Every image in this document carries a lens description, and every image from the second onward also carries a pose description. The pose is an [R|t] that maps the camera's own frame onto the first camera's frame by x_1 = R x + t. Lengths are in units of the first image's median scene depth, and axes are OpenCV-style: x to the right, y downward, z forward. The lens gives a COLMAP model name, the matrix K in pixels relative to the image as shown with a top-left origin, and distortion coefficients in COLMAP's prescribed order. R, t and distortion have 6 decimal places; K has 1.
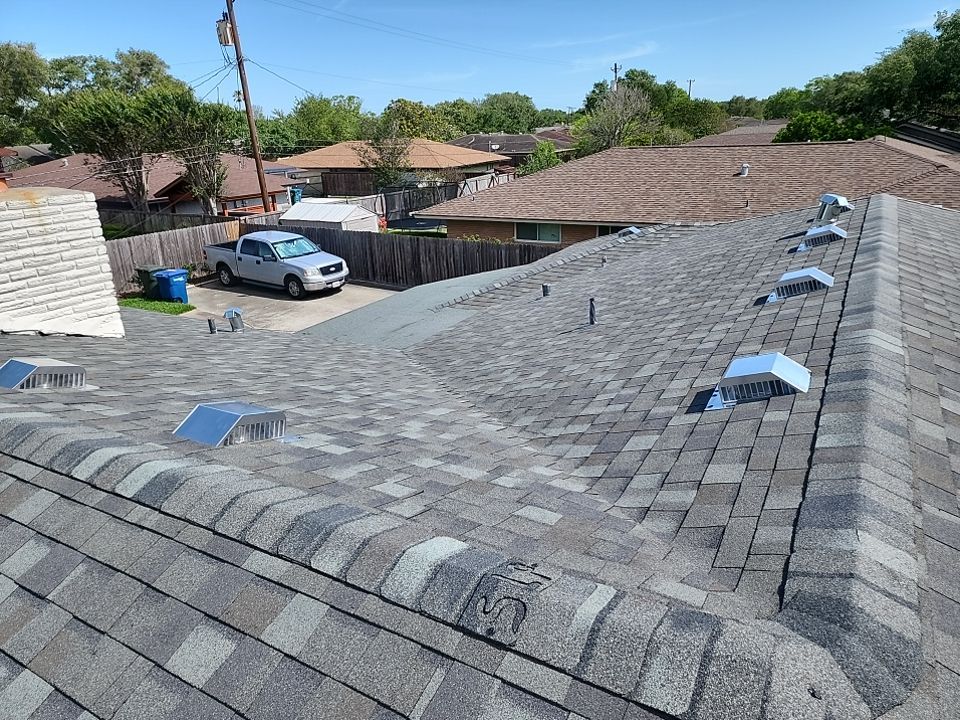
lens RADIAL K [[635.0, 0, 485.2], [0, 635.0, 363.5], [0, 0, 1]] dist [0.052852, -0.042181]
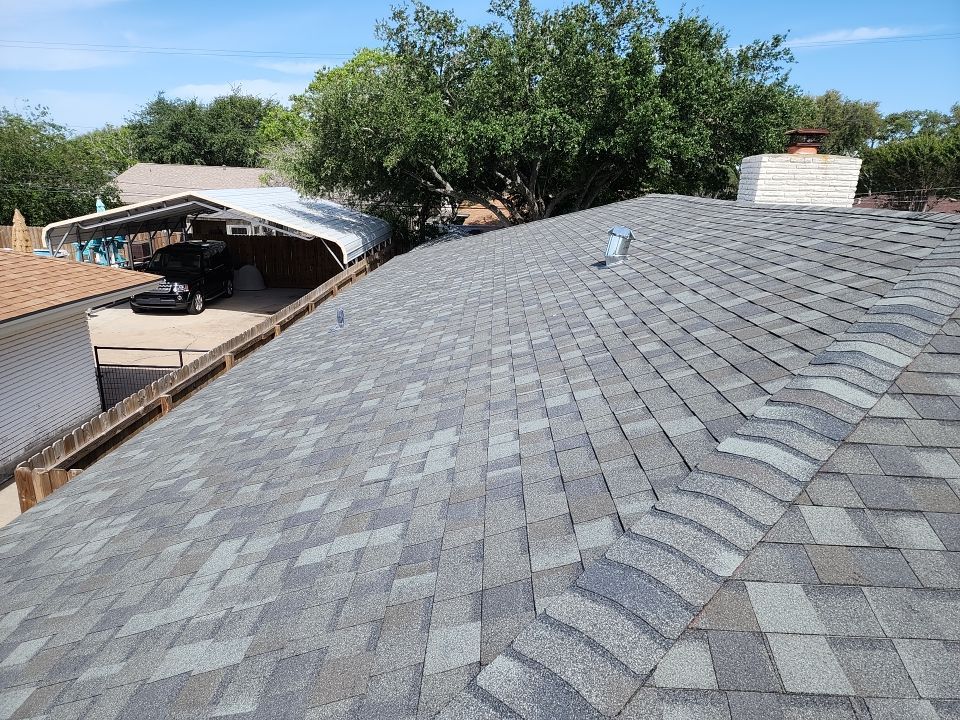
lens RADIAL K [[635.0, 0, 480.4], [0, 635.0, 374.8], [0, 0, 1]] dist [0.052852, -0.042181]
pose [[0.469568, 0.293133, -0.832814, 0.447658], [-0.349446, 0.927951, 0.129590, 0.360232], [0.810798, 0.230172, 0.538170, -0.524251]]
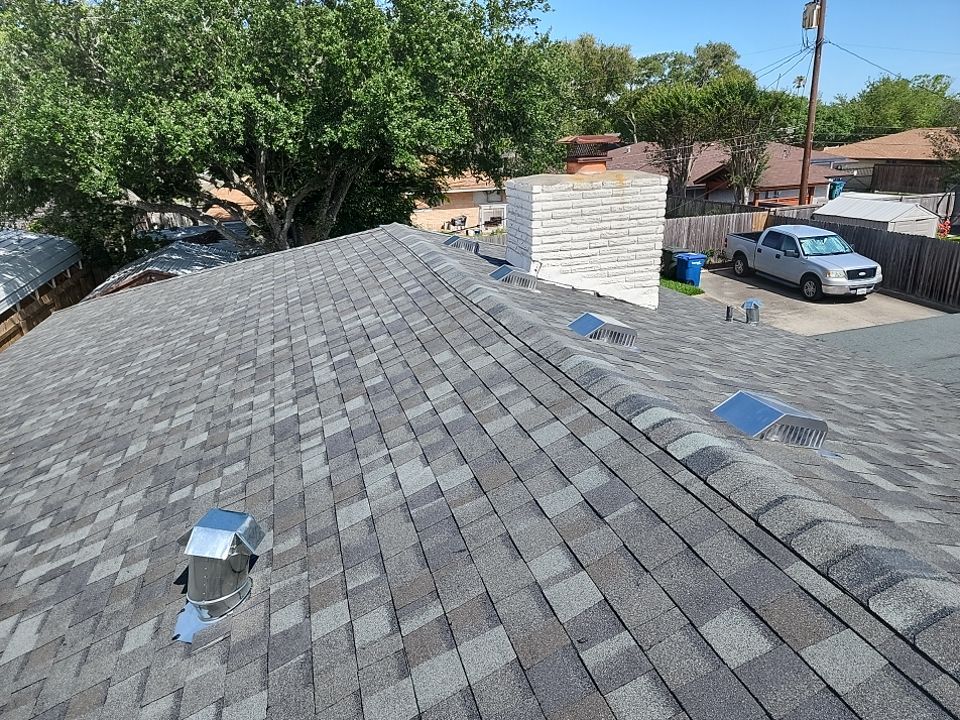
lens RADIAL K [[635.0, 0, 484.1], [0, 635.0, 367.1], [0, 0, 1]] dist [0.052852, -0.042181]
pose [[0.724940, 0.242054, -0.644881, -0.048093], [-0.228779, 0.967686, 0.106036, 0.006410], [0.649709, 0.070666, 0.756891, -0.014596]]
